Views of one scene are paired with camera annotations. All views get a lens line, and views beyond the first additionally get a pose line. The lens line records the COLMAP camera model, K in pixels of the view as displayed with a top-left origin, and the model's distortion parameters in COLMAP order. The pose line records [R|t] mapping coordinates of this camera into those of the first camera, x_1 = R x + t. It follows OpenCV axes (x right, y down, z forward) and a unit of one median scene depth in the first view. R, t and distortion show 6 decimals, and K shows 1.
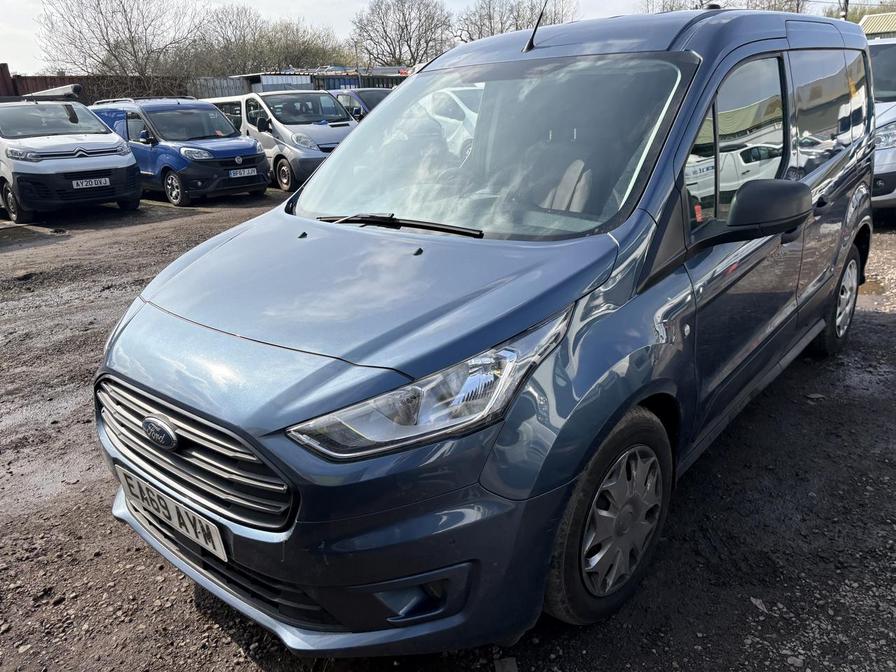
lens RADIAL K [[648.8, 0, 451.2], [0, 648.8, 337.8], [0, 0, 1]] dist [0.012352, 0.005672]
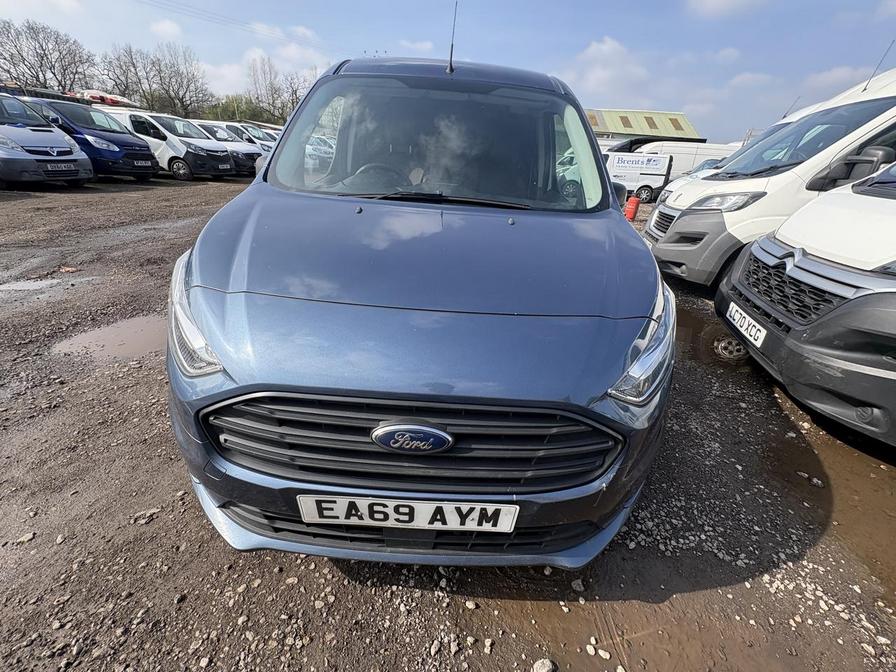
lens RADIAL K [[356.5, 0, 445.9], [0, 356.5, 335.3], [0, 0, 1]] dist [0.000045, 0.000882]
pose [[0.780036, -0.198990, 0.593251, -0.533169], [0.116846, 0.977732, 0.174319, -0.050704], [-0.614728, -0.066656, 0.785918, 0.493892]]
